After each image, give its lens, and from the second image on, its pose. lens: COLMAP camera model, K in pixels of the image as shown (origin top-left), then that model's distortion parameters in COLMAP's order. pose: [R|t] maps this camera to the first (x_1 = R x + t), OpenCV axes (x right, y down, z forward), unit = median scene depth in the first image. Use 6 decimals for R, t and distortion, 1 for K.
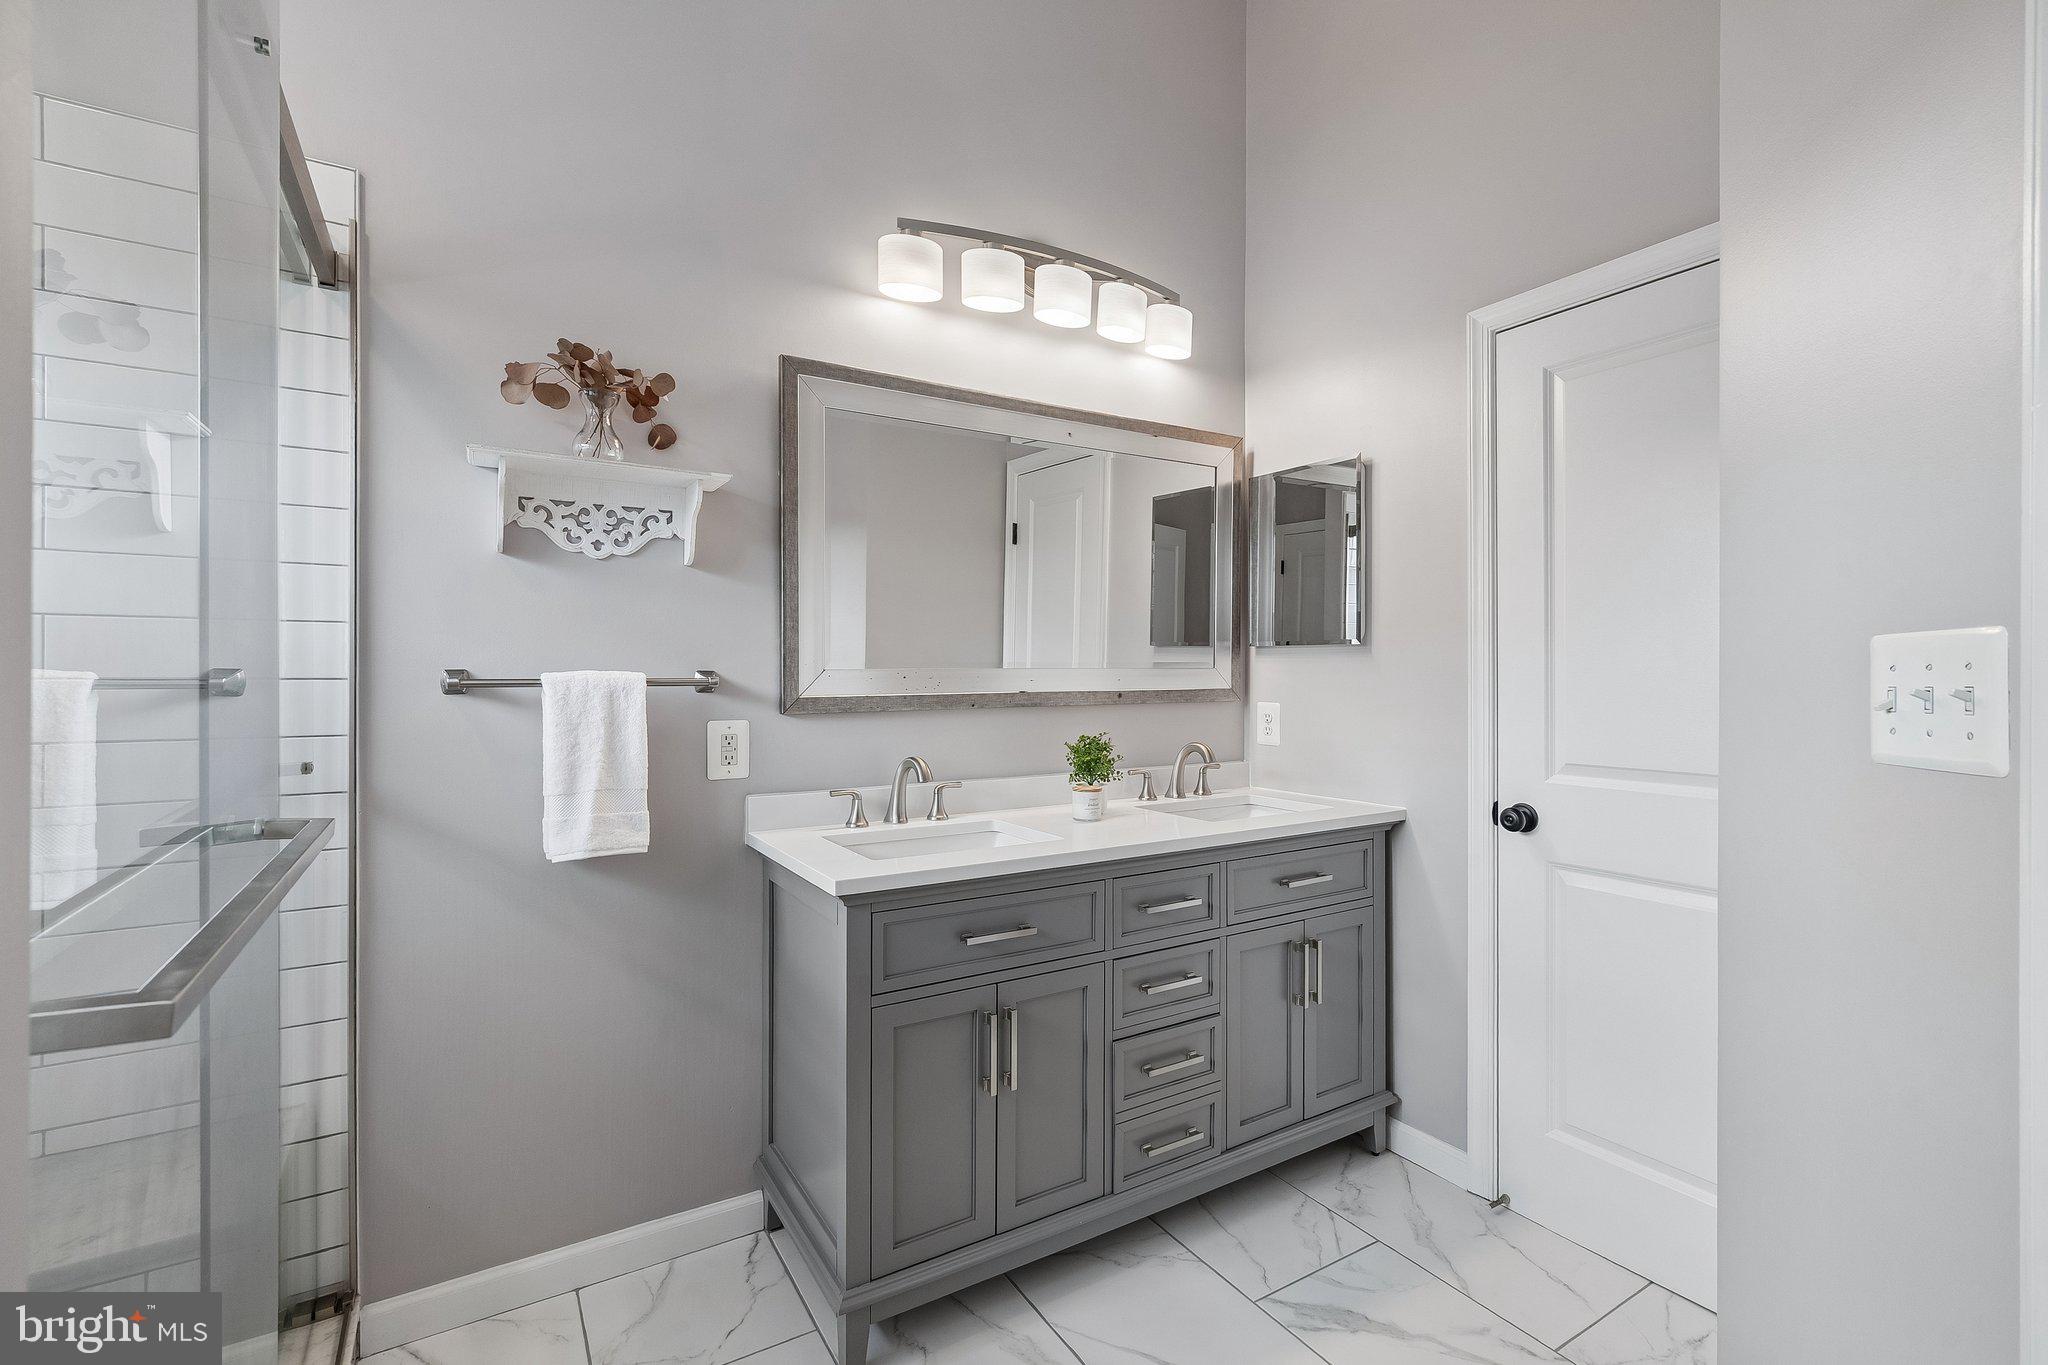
lens RADIAL K [[919.8, 0, 1025.9], [0, 919.8, 677.7], [0, 0, 1]] dist [-0.003168, -0.000130]
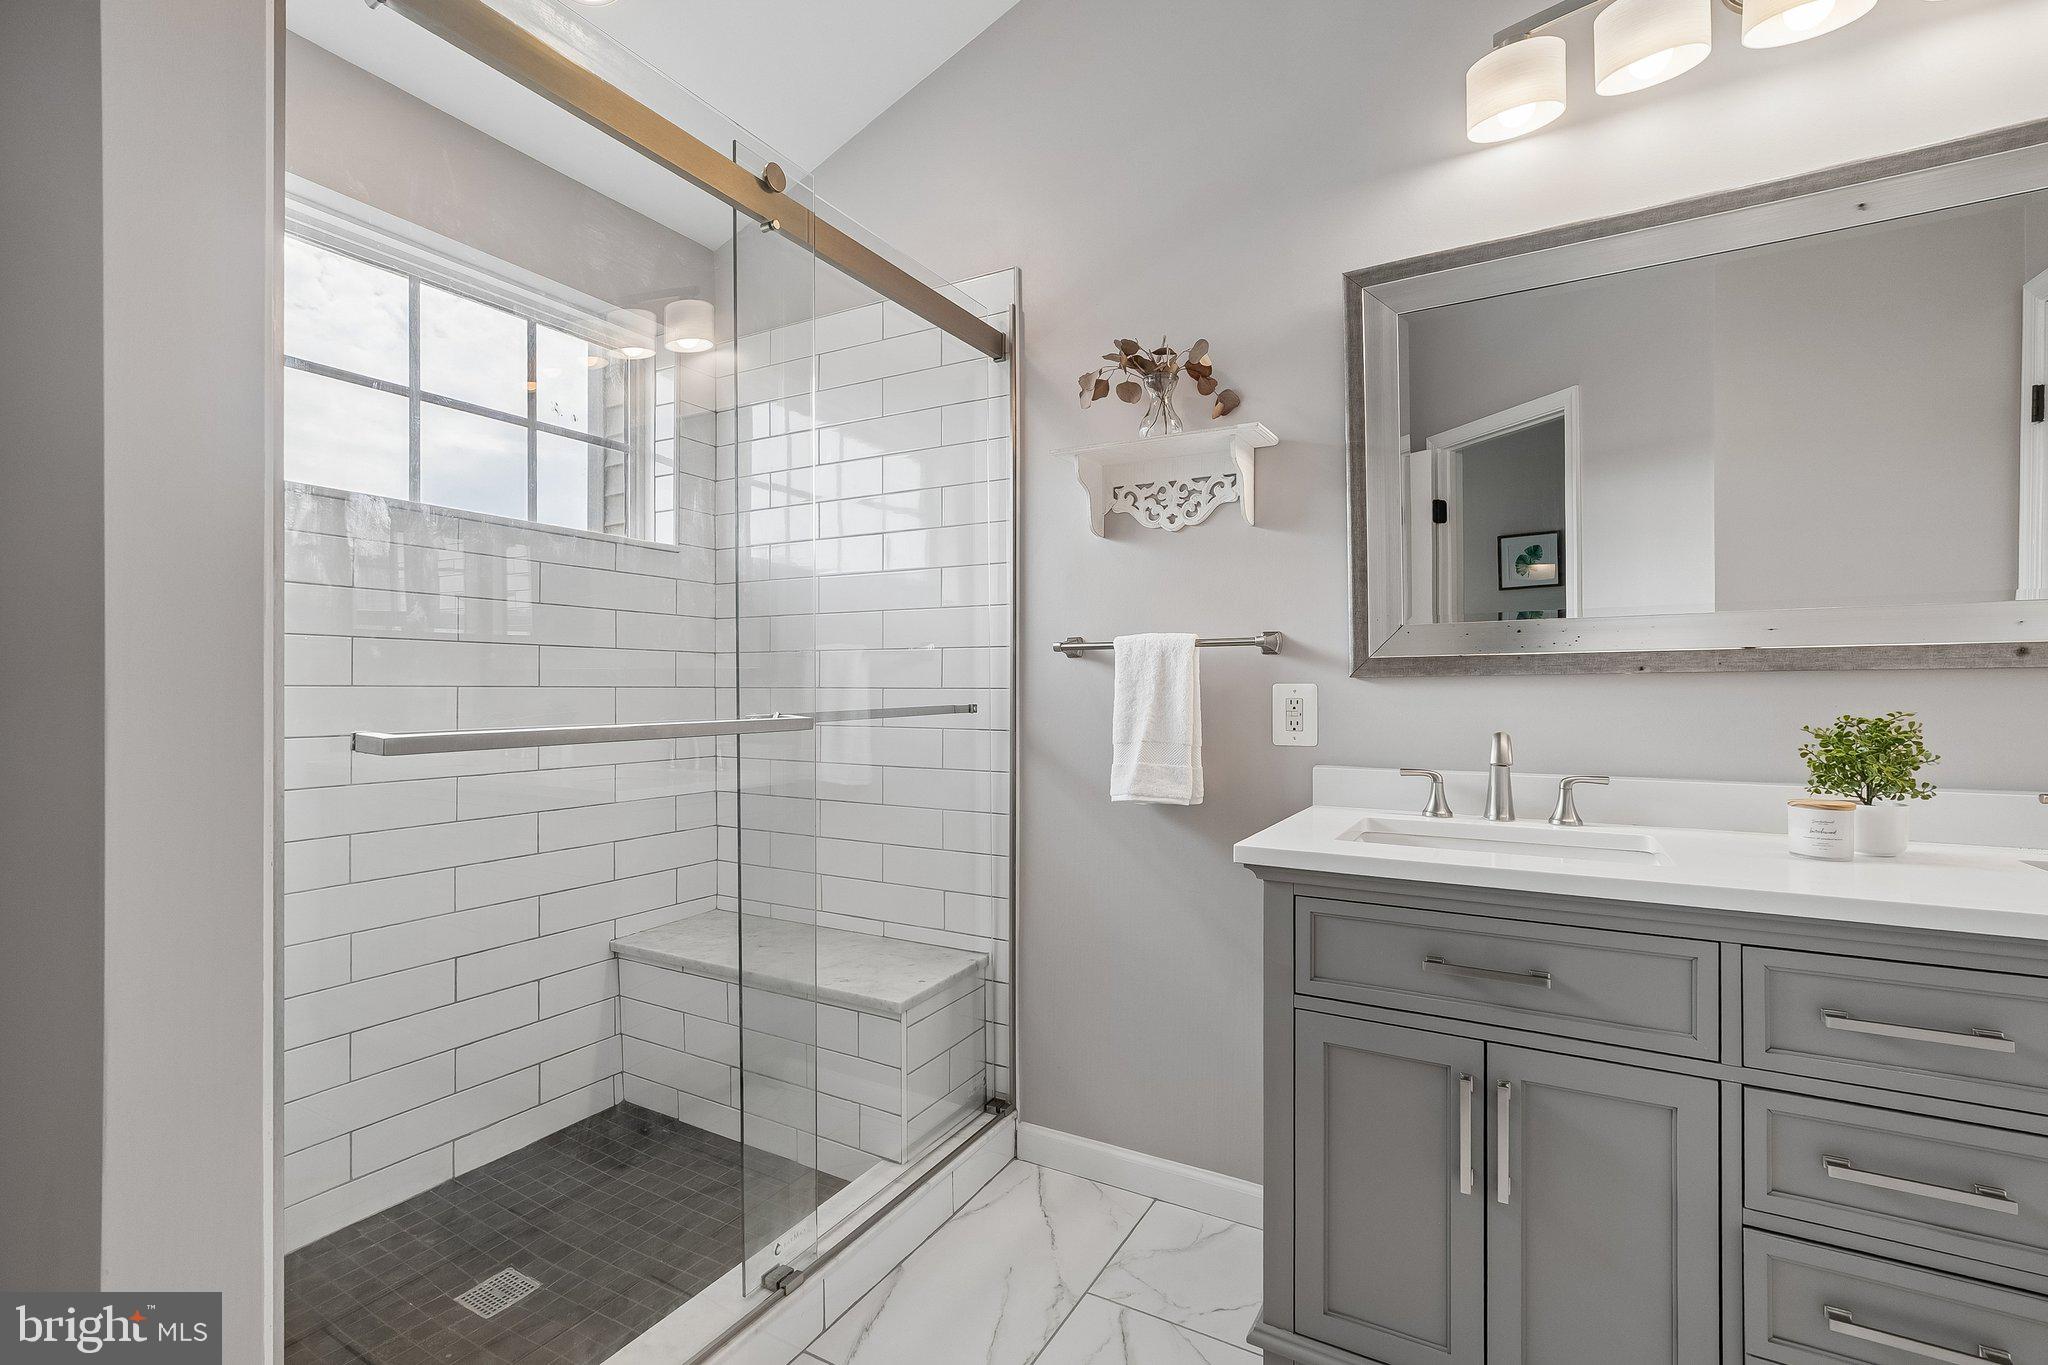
lens RADIAL K [[917.1, 0, 1014.2], [0, 917.1, 686.6], [0, 0, 1]] dist [-0.001560, 0.000123]
pose [[0.477028, -0.004227, -0.878878, 0.393699], [-0.003176, 0.999974, -0.006533, 0.061090], [0.878882, 0.005907, 0.477002, 0.322422]]
